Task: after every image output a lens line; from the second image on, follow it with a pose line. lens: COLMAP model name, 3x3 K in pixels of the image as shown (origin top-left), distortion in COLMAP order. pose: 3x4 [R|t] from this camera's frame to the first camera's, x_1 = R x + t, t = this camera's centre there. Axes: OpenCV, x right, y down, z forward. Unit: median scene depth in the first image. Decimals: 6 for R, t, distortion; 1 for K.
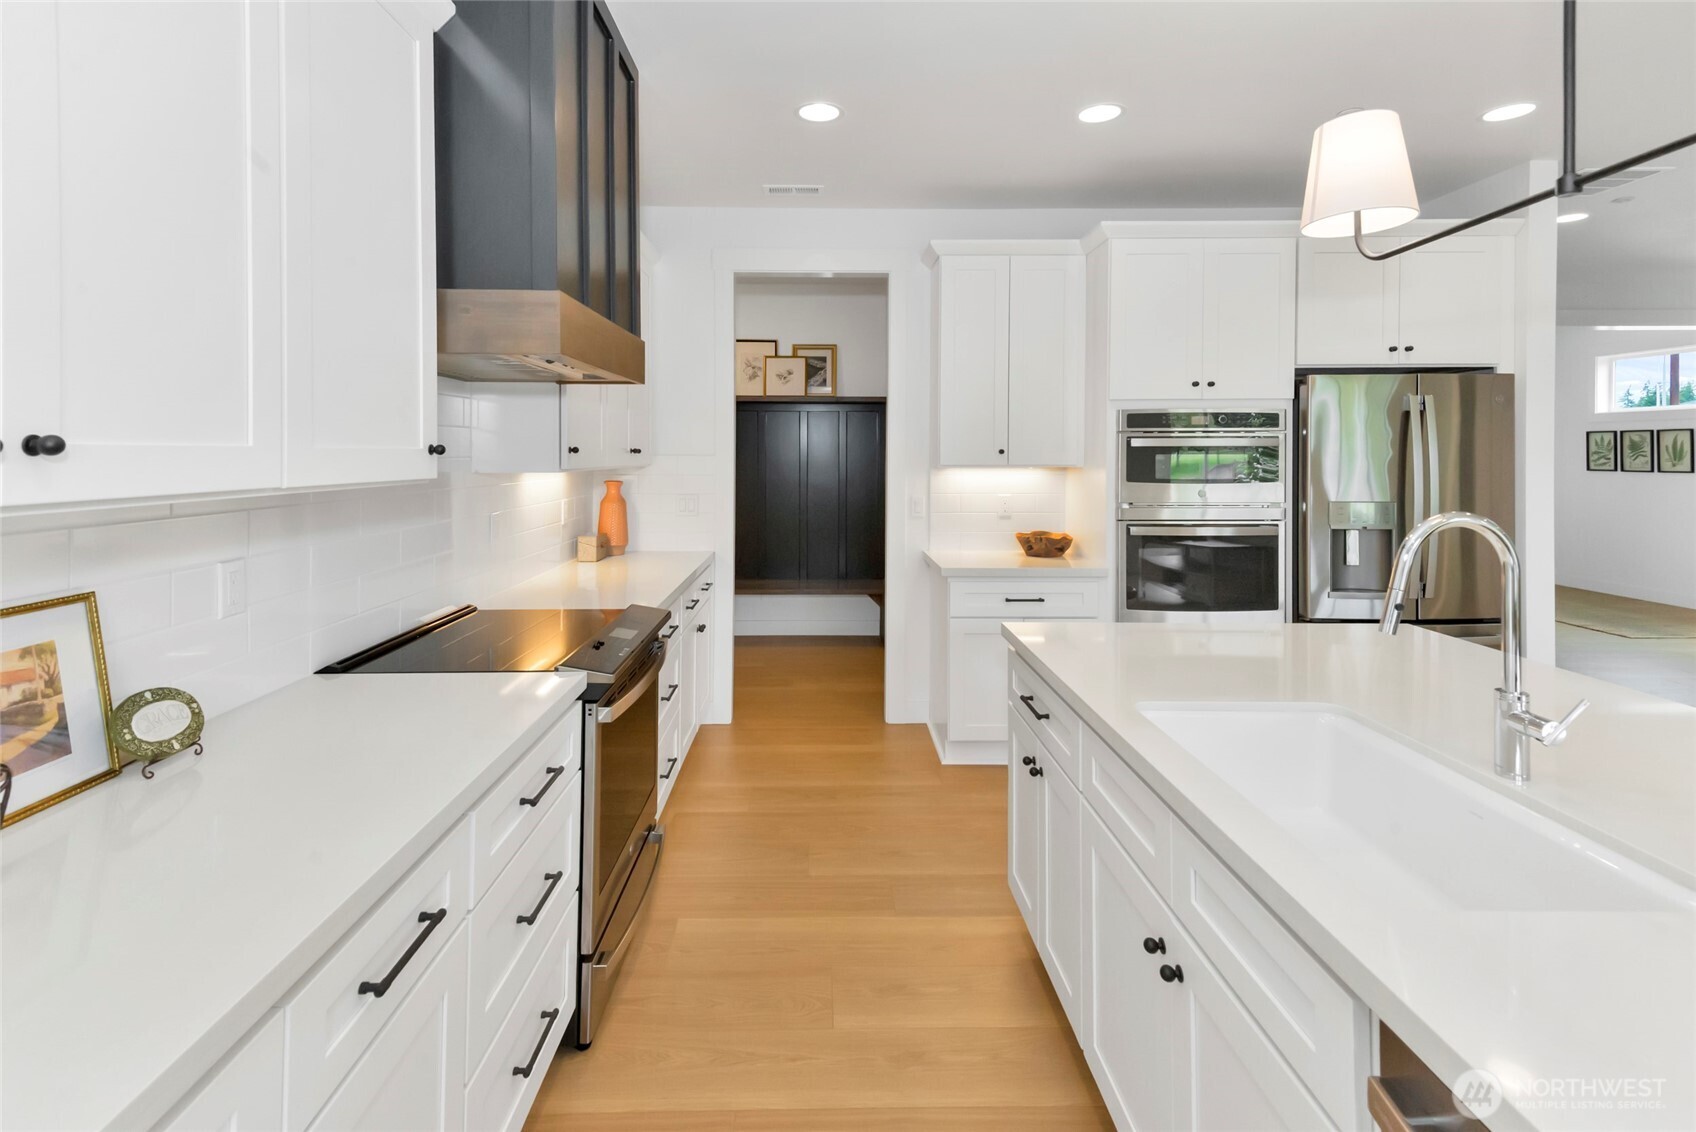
lens RADIAL K [[864.4, 0, 788.4], [0, 864.4, 544.7], [0, 0, 1]] dist [0.032227, -0.000410]
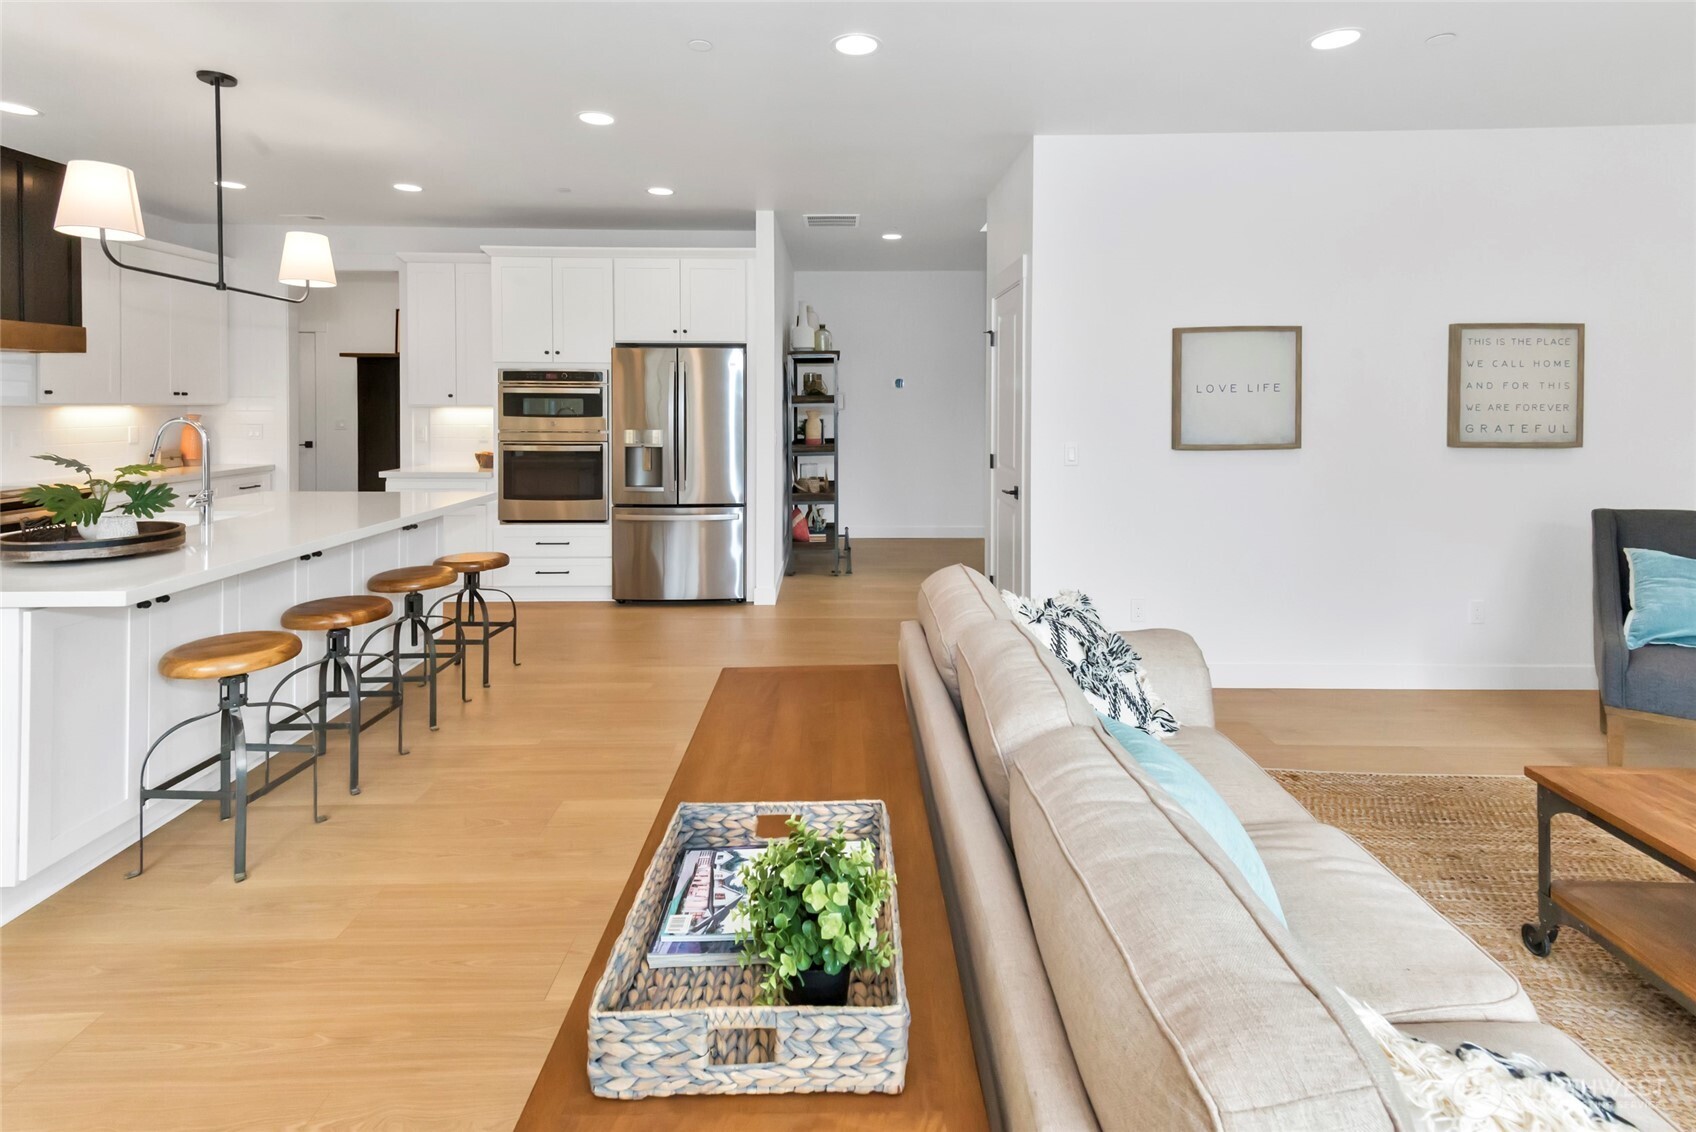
lens RADIAL K [[898.0, 0, 839.9], [0, 898.0, 517.9], [0, 0, 1]] dist [0.038487, 0.000298]
pose [[0.999967, -0.001816, 0.007855, 0.972182], [0.001646, 0.999765, 0.021622, 0.074186], [-0.007893, -0.021608, 0.999735, -0.606254]]
